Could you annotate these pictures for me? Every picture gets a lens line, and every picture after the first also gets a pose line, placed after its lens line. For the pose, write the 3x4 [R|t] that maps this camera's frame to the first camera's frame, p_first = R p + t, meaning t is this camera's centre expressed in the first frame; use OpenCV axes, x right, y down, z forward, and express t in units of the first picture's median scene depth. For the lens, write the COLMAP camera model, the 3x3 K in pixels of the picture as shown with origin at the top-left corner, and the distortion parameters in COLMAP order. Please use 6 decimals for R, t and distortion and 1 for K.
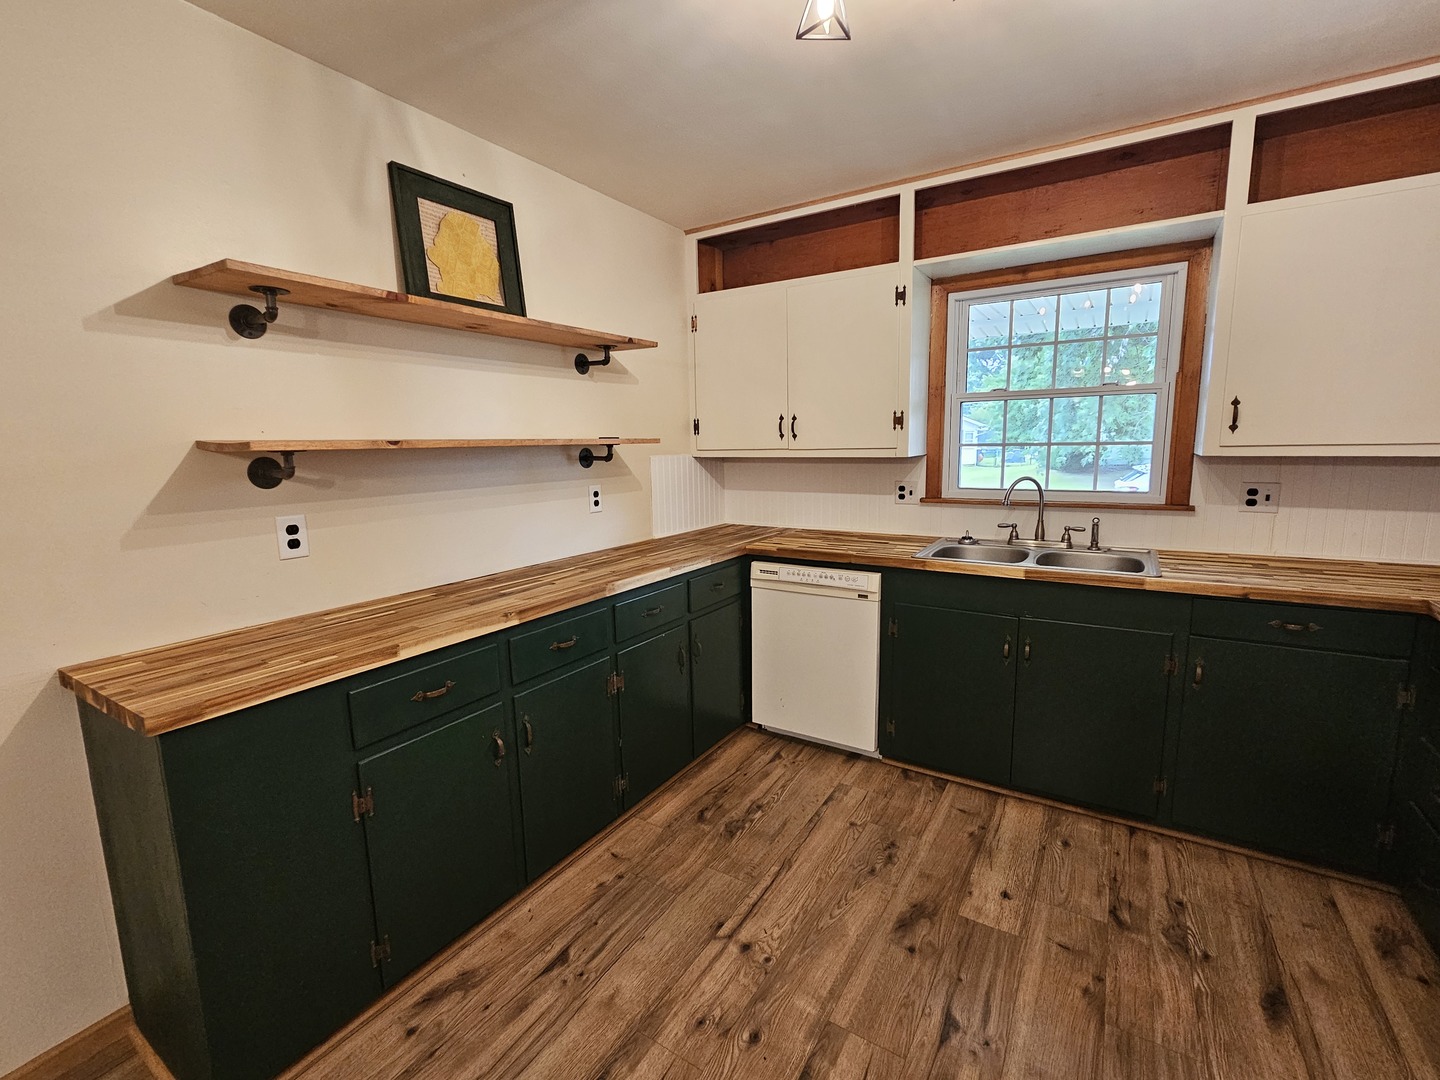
lens RADIAL K [[640.9, 0, 720.0], [0, 640.9, 540.0], [0, 0, 1]] dist [-0.001635, -0.000022]
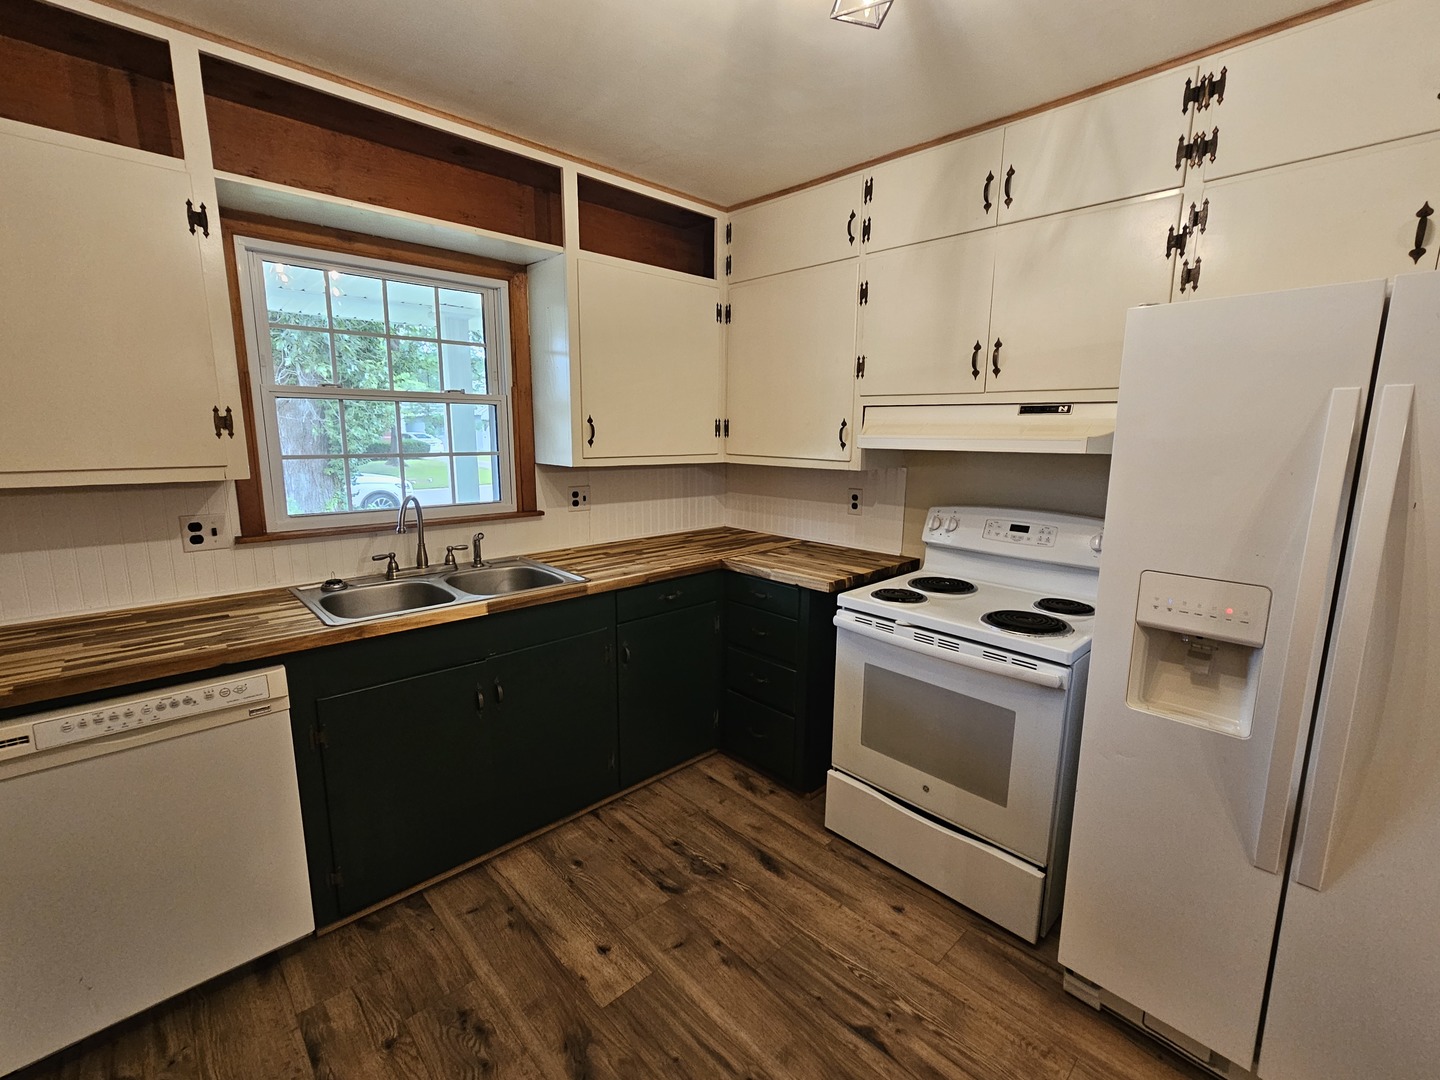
lens RADIAL K [[640.9, 0, 720.0], [0, 640.9, 540.0], [0, 0, 1]] dist [-0.001635, -0.000022]
pose [[0.239195, -0.145167, 0.960058, -0.258219], [0.133795, 0.984256, 0.115492, -0.092126], [-0.961709, 0.100826, 0.254852, 0.441060]]
